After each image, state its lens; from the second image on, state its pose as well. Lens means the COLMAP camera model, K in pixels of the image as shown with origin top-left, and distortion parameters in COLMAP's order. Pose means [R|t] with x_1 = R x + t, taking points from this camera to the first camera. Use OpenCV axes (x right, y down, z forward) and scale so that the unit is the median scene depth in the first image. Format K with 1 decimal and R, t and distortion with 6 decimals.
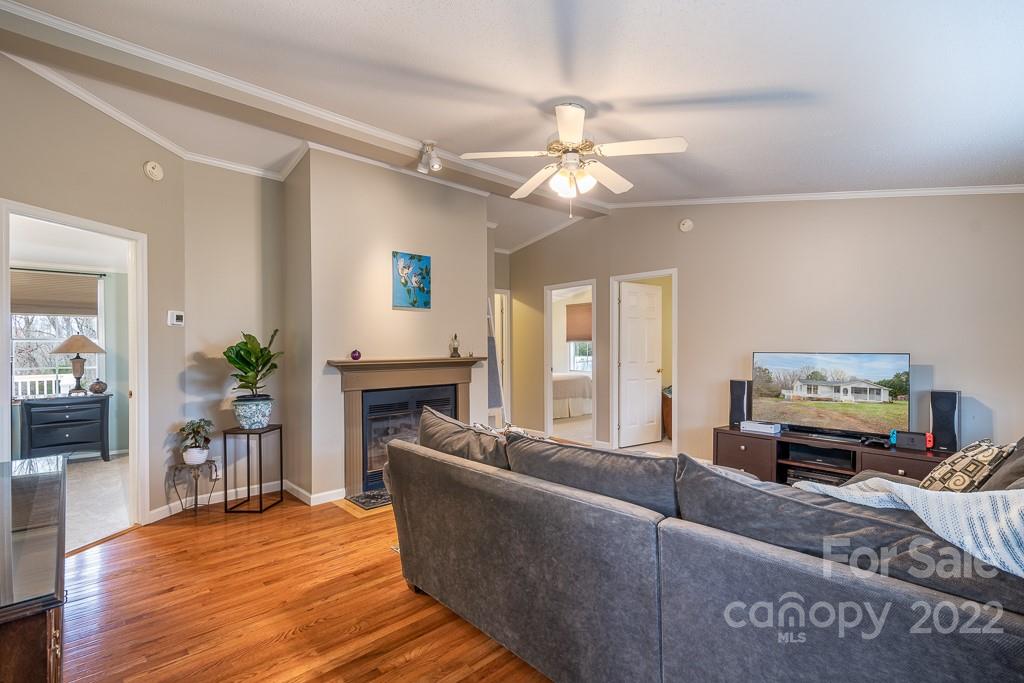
lens RADIAL K [[475.0, 0, 514.4], [0, 475.0, 345.7], [0, 0, 1]] dist [0.002923, 0.000029]
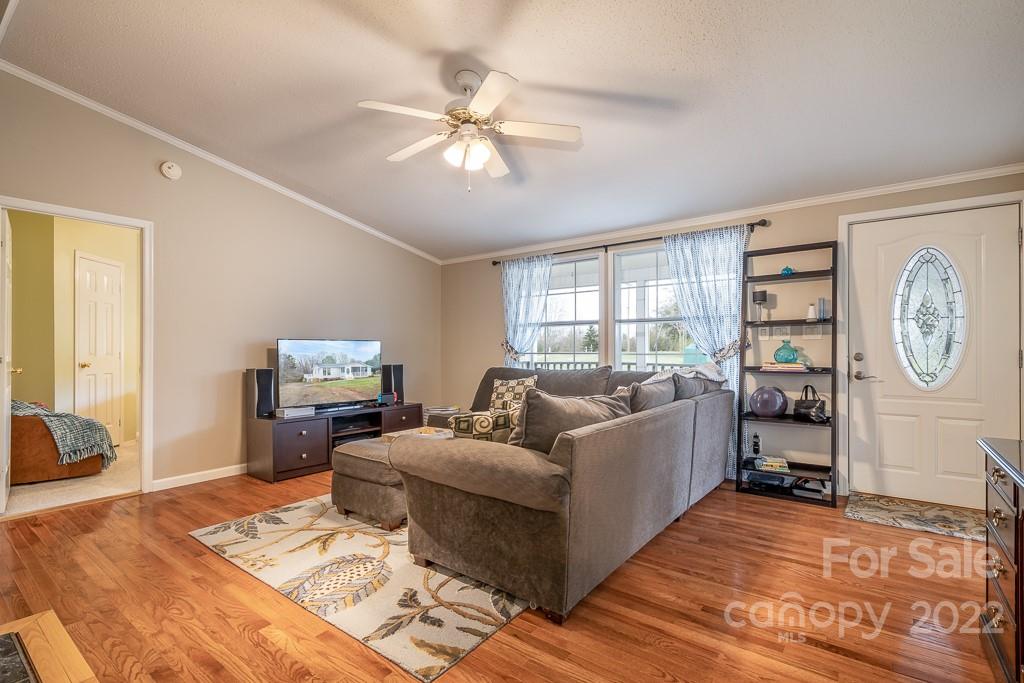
lens RADIAL K [[475.0, 0, 512.4], [0, 475.0, 348.9], [0, 0, 1]] dist [0.002923, 0.000029]
pose [[-0.174389, 0.005970, 0.984659, -0.592010], [-0.003792, 0.999970, -0.006734, 0.041996], [-0.984669, -0.004908, -0.174361, 0.743852]]
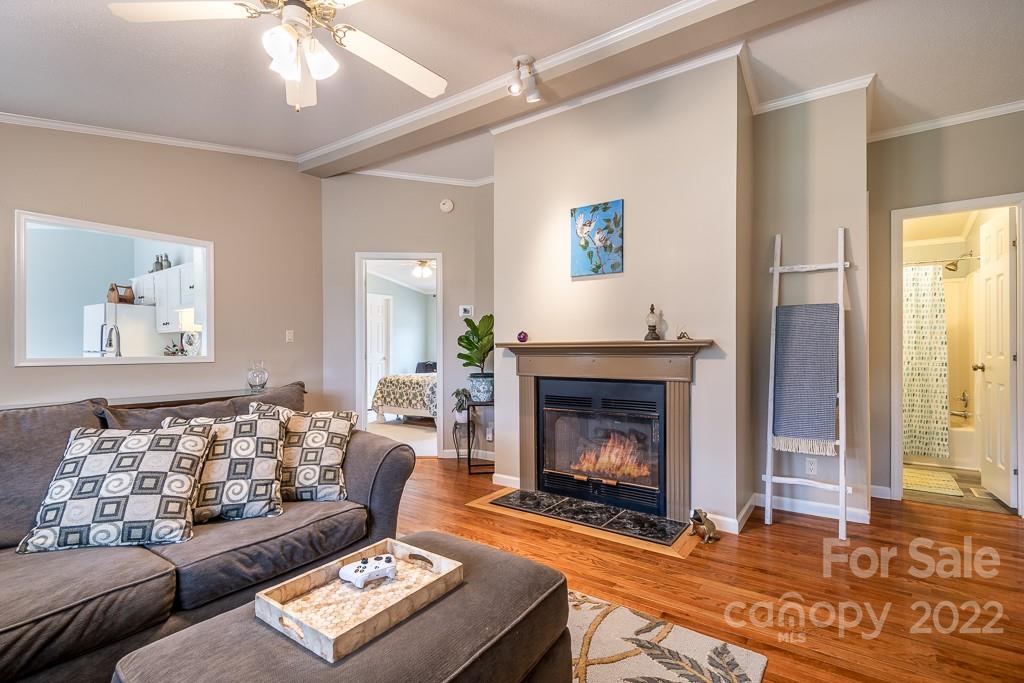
lens RADIAL K [[475.0, 0, 514.5], [0, 475.0, 345.9], [0, 0, 1]] dist [0.002923, 0.000029]
pose [[0.208951, -0.000161, -0.977926, 0.558741], [0.007610, 0.999970, 0.001462, 0.035549], [0.977897, -0.007747, 0.208946, 0.790545]]
